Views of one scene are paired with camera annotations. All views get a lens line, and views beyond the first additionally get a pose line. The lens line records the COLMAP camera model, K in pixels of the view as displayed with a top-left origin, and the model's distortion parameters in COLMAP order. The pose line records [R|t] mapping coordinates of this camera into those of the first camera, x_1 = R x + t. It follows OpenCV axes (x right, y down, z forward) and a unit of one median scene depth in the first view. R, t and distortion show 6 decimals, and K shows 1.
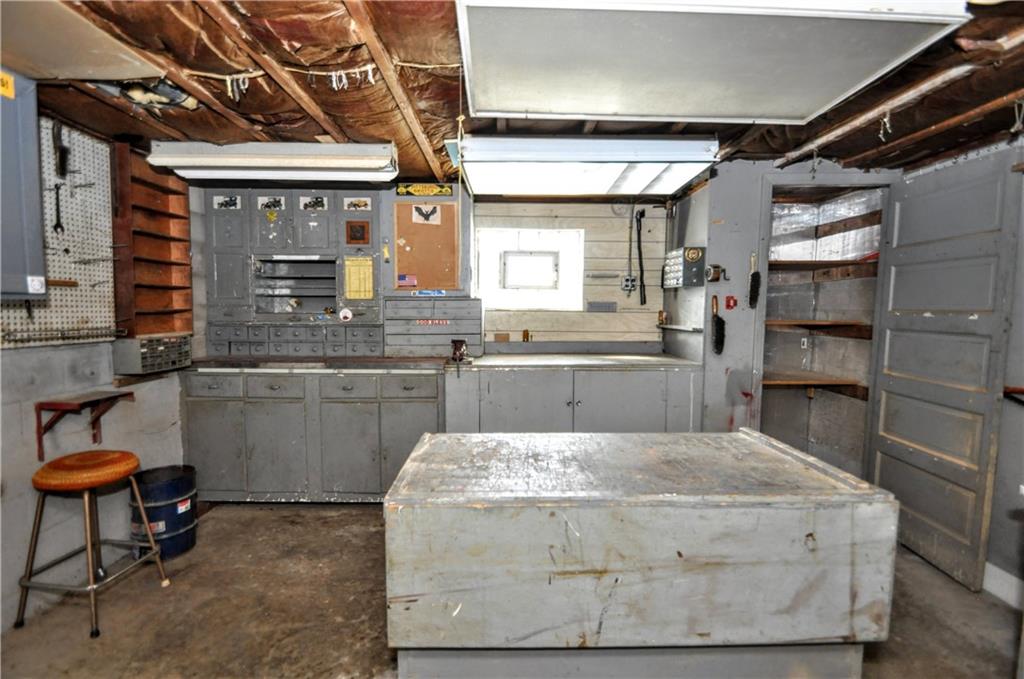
lens RADIAL K [[462.3, 0, 518.7], [0, 462.3, 336.7], [0, 0, 1]] dist [0.019710, -0.017052]
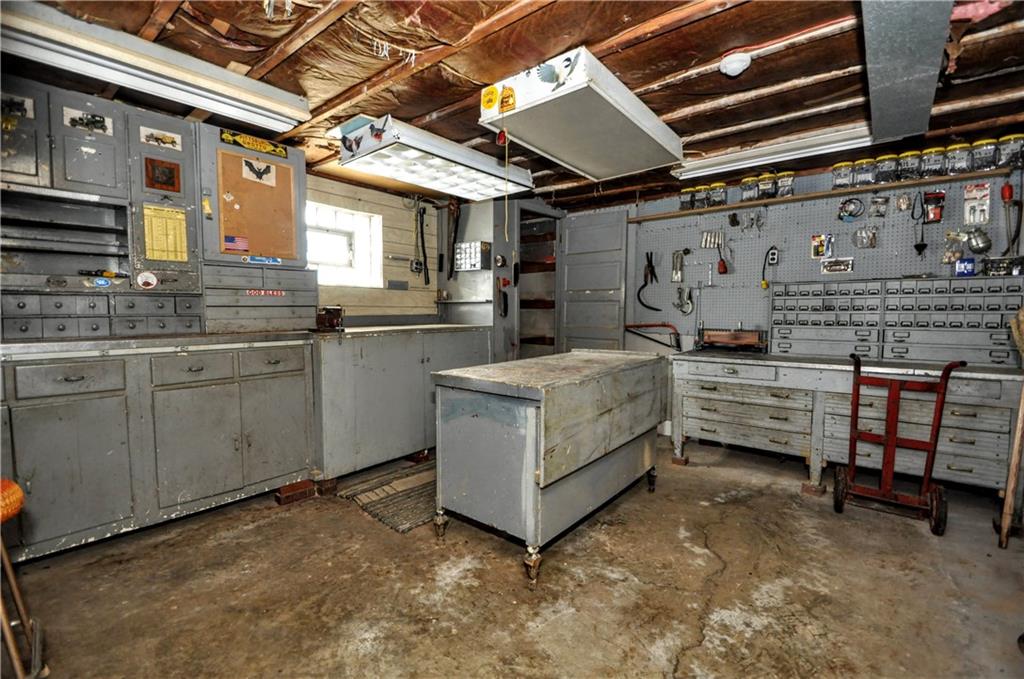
lens RADIAL K [[462.3, 0, 518.7], [0, 462.3, 336.7], [0, 0, 1]] dist [0.019710, -0.017052]
pose [[0.623897, -0.048769, 0.779983, -0.598660], [0.055018, 0.998316, 0.018413, 0.065782], [-0.779568, 0.031425, 0.625529, 0.051145]]
